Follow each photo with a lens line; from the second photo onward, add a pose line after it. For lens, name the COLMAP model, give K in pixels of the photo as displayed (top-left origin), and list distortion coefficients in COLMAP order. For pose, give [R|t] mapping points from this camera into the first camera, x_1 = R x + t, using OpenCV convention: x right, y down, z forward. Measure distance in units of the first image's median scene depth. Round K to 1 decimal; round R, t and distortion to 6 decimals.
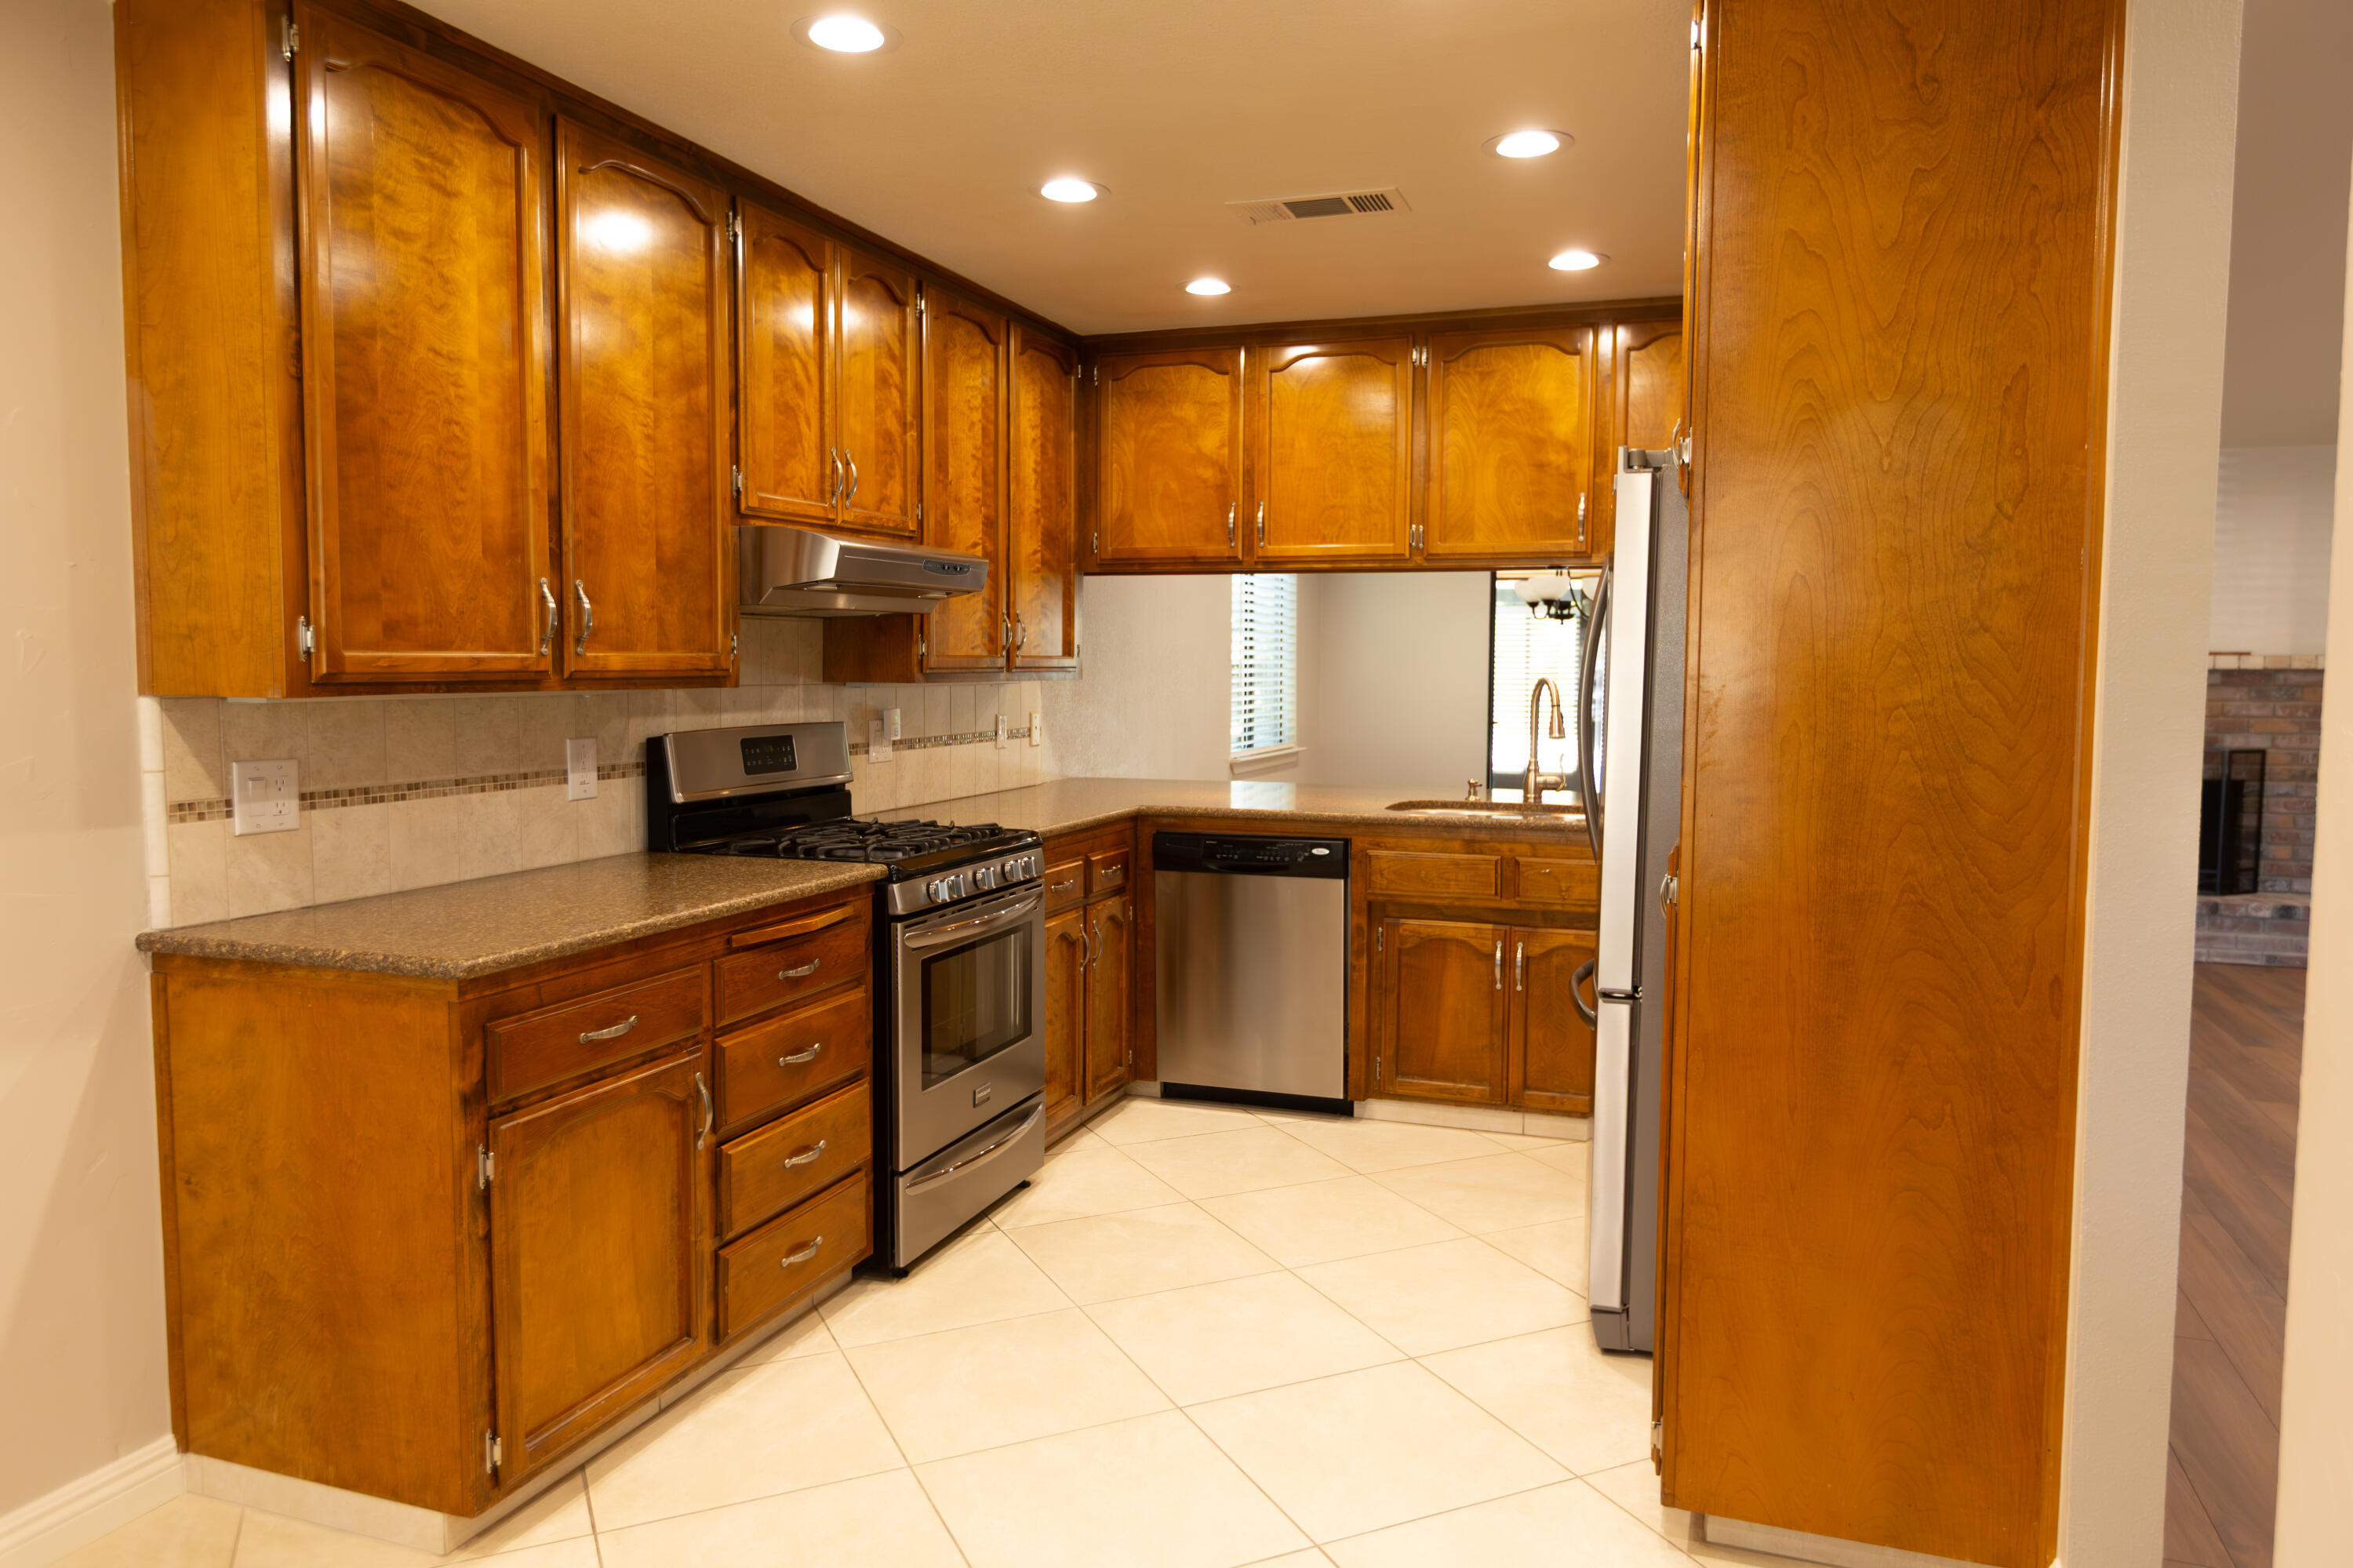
lens RADIAL K [[1609.9, 0, 1172.0], [0, 1609.9, 776.0], [0, 0, 1]] dist [-0.001226, -0.001168]
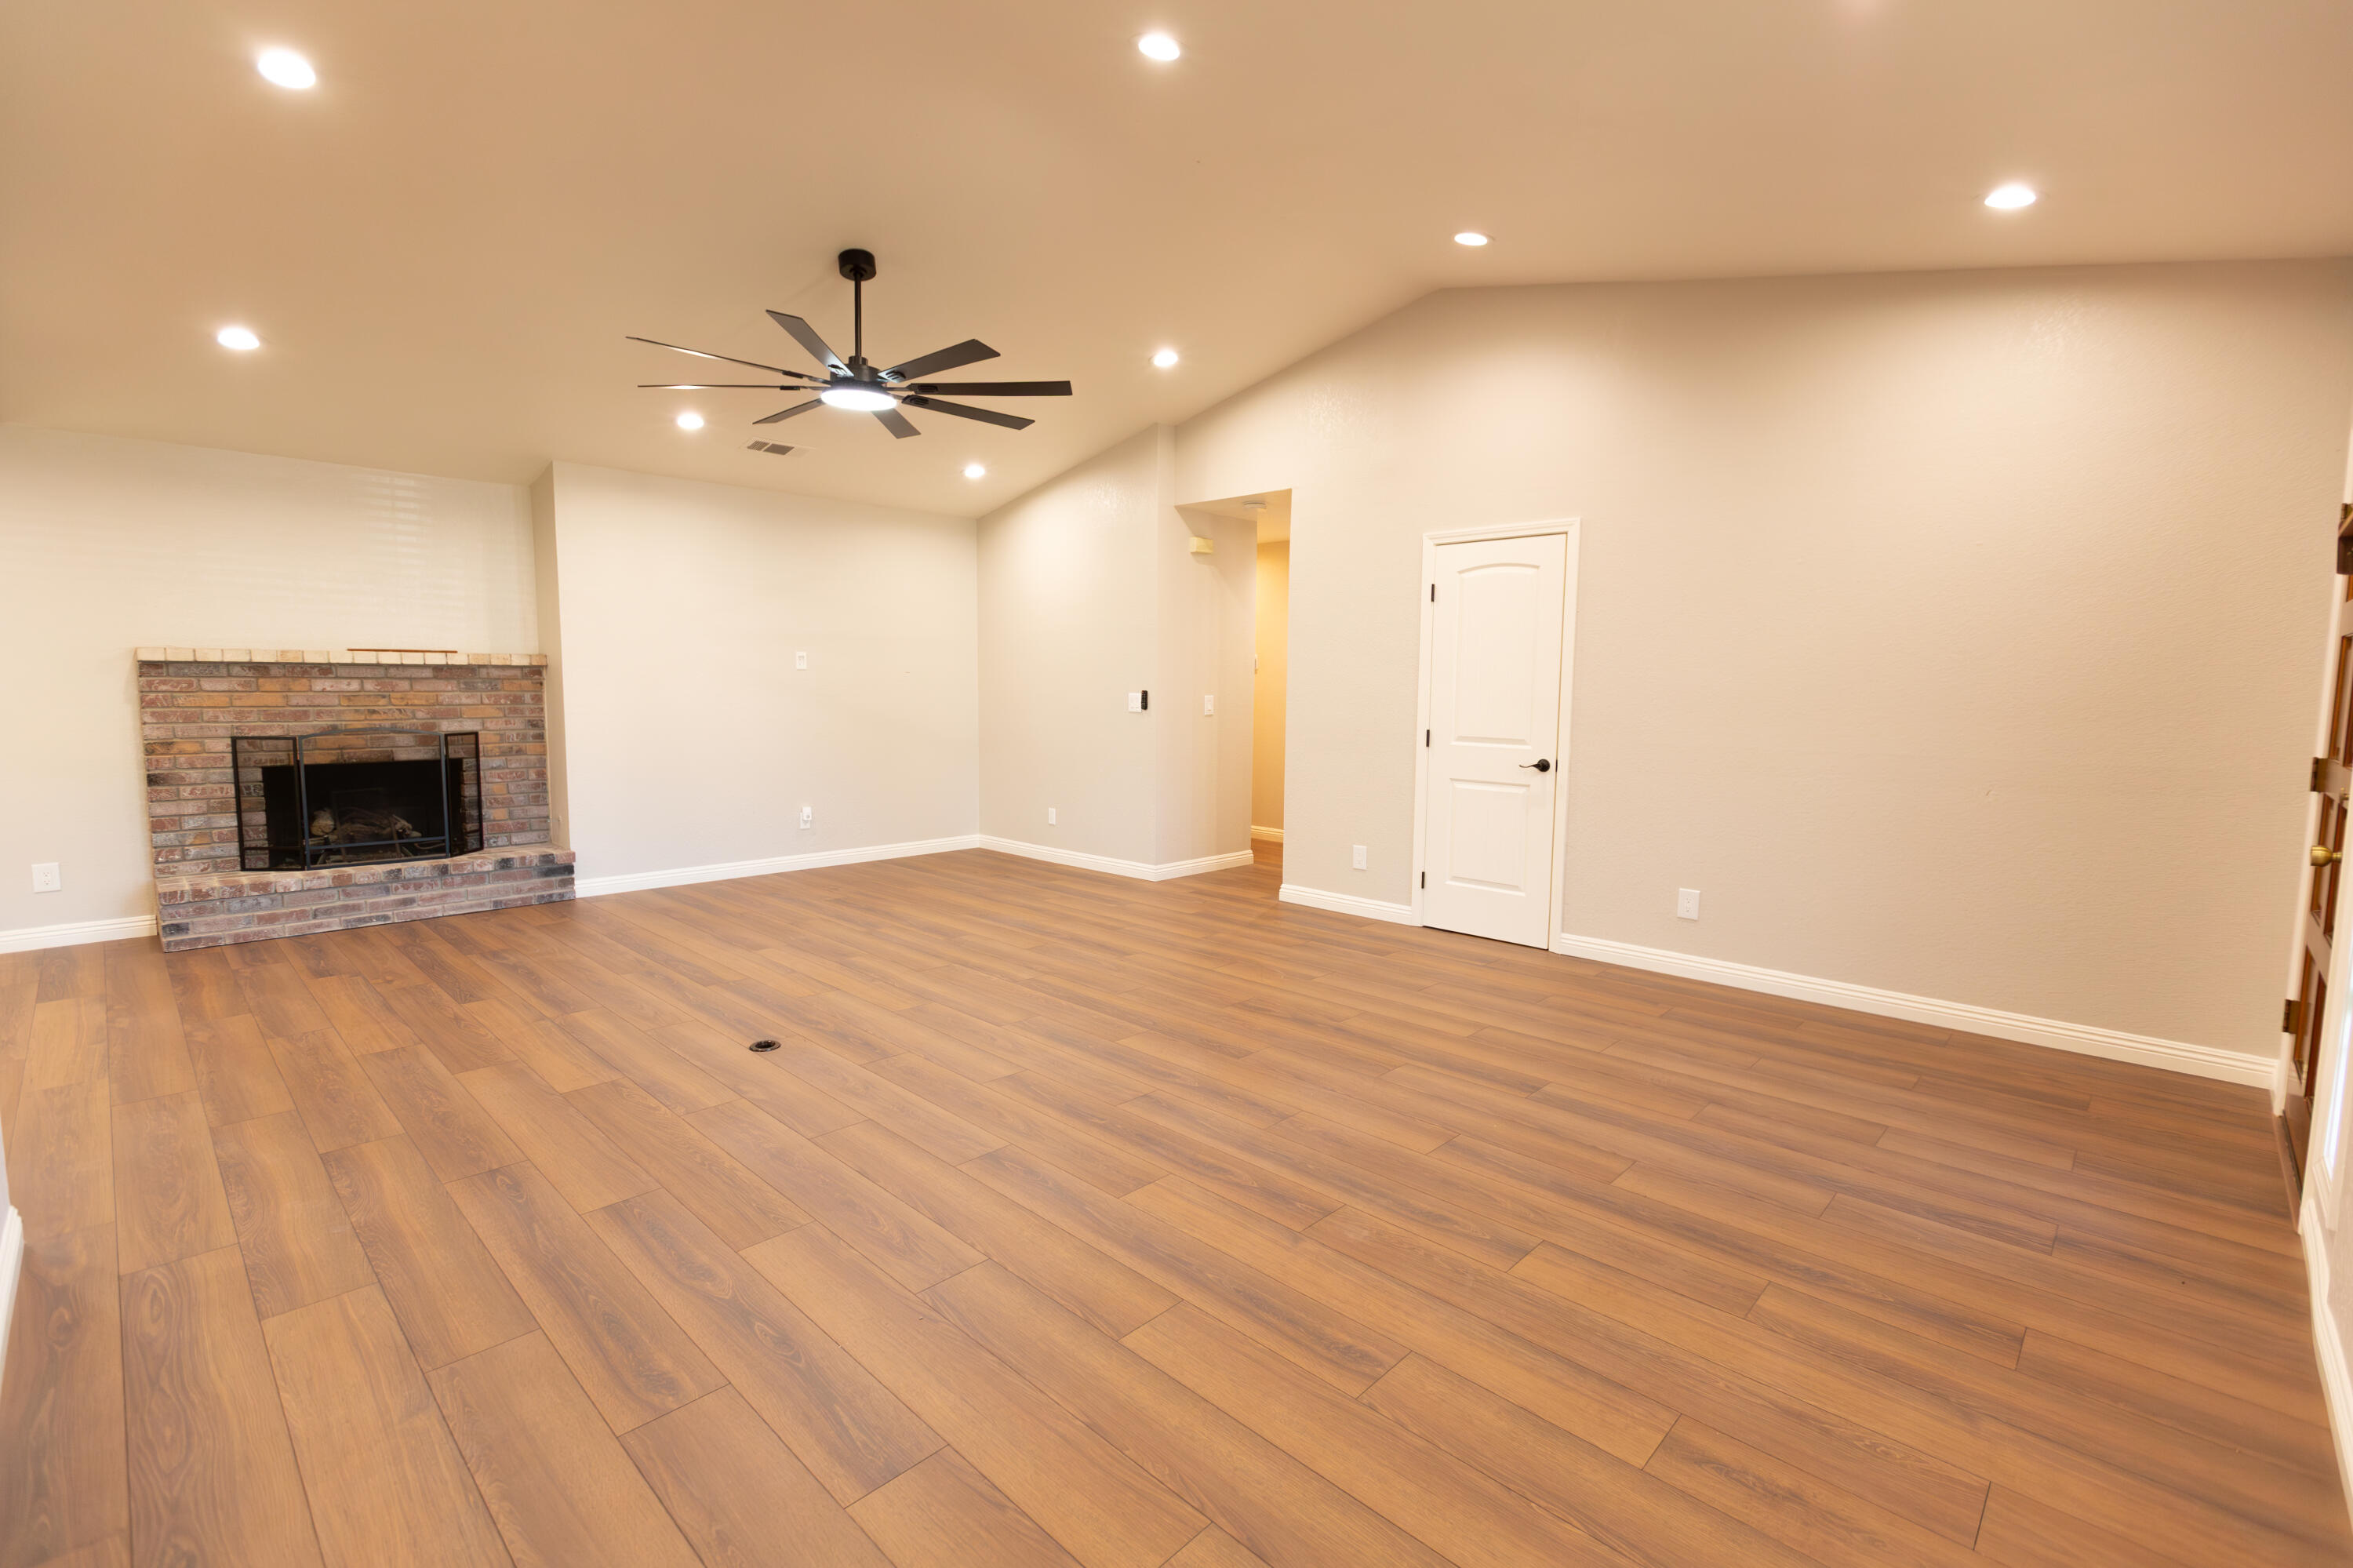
lens RADIAL K [[1042.2, 0, 1180.1], [0, 1042.2, 778.2], [0, 0, 1]] dist [0.003073, -0.000657]
pose [[0.407008, -0.087289, 0.909244, 0.292730], [0.058276, 0.995877, 0.069520, -0.008810], [-0.911564, 0.024692, 0.410416, 0.322320]]
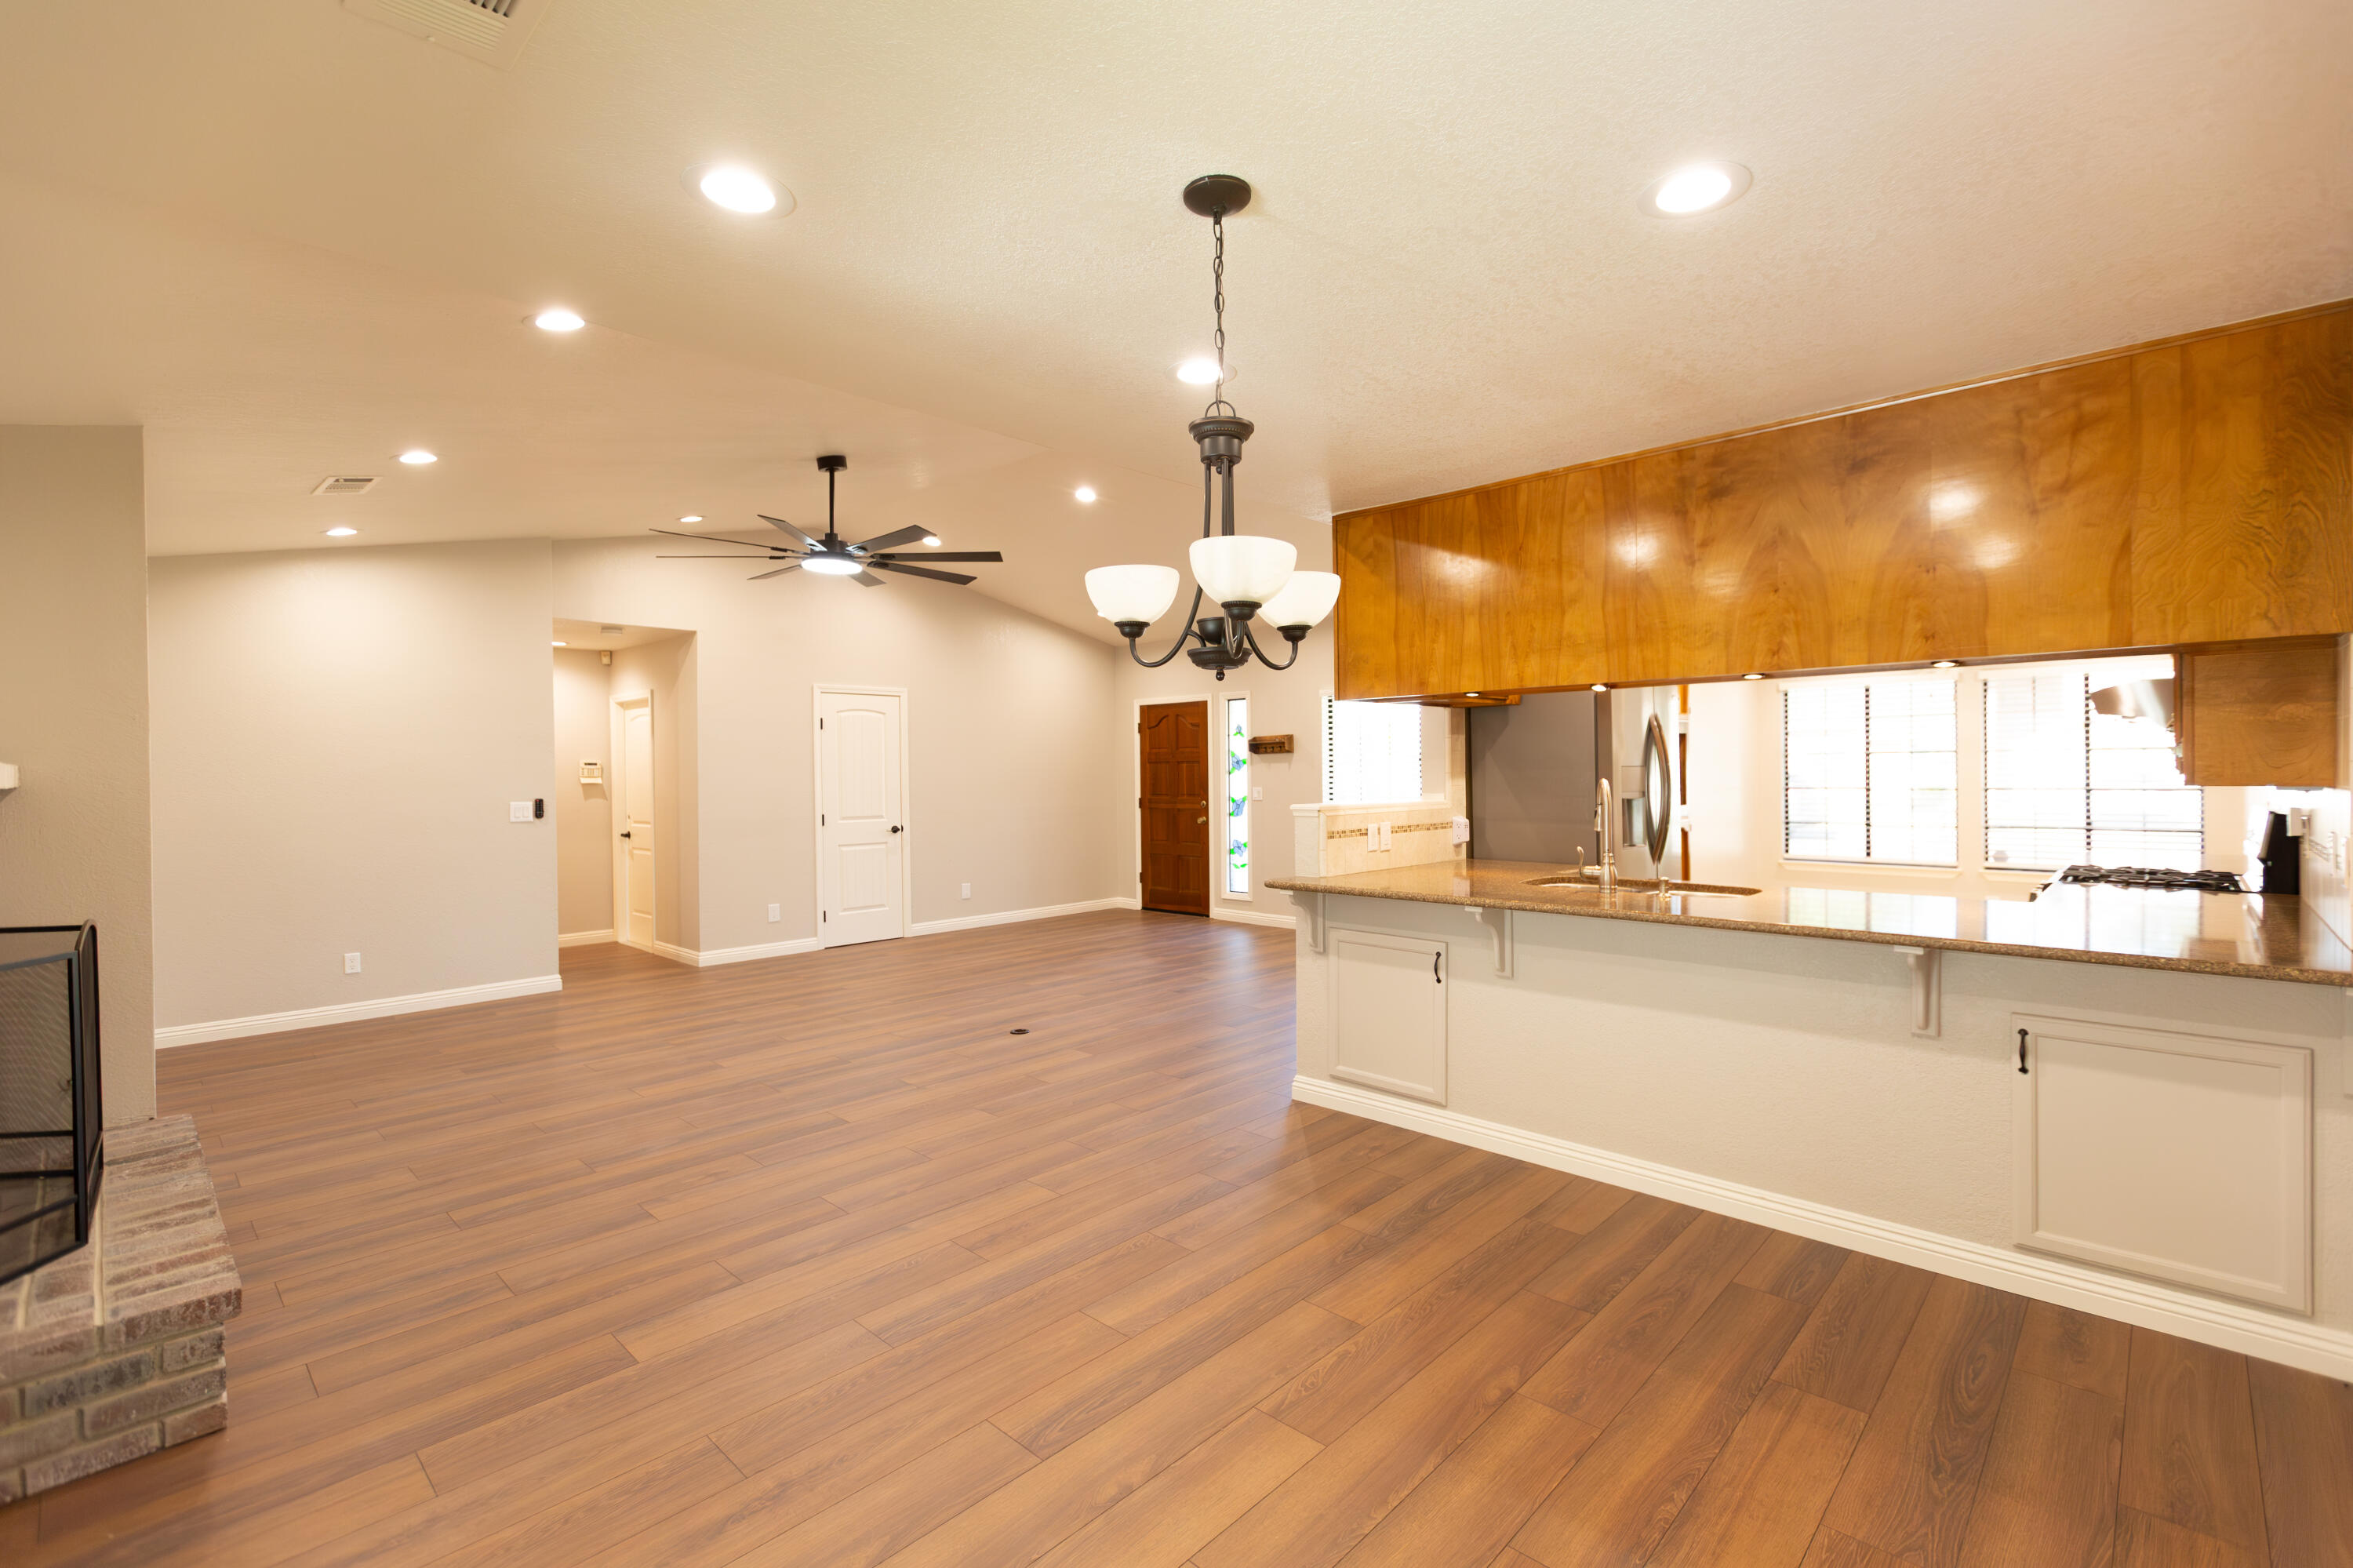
lens RADIAL K [[1042.2, 0, 1180.1], [0, 1042.2, 778.2], [0, 0, 1]] dist [0.003073, -0.000657]
pose [[-0.915376, 0.002116, 0.402595, 0.223787], [0.034889, 0.996641, 0.074088, -0.136849], [-0.401085, 0.081864, -0.912375, 1.925732]]
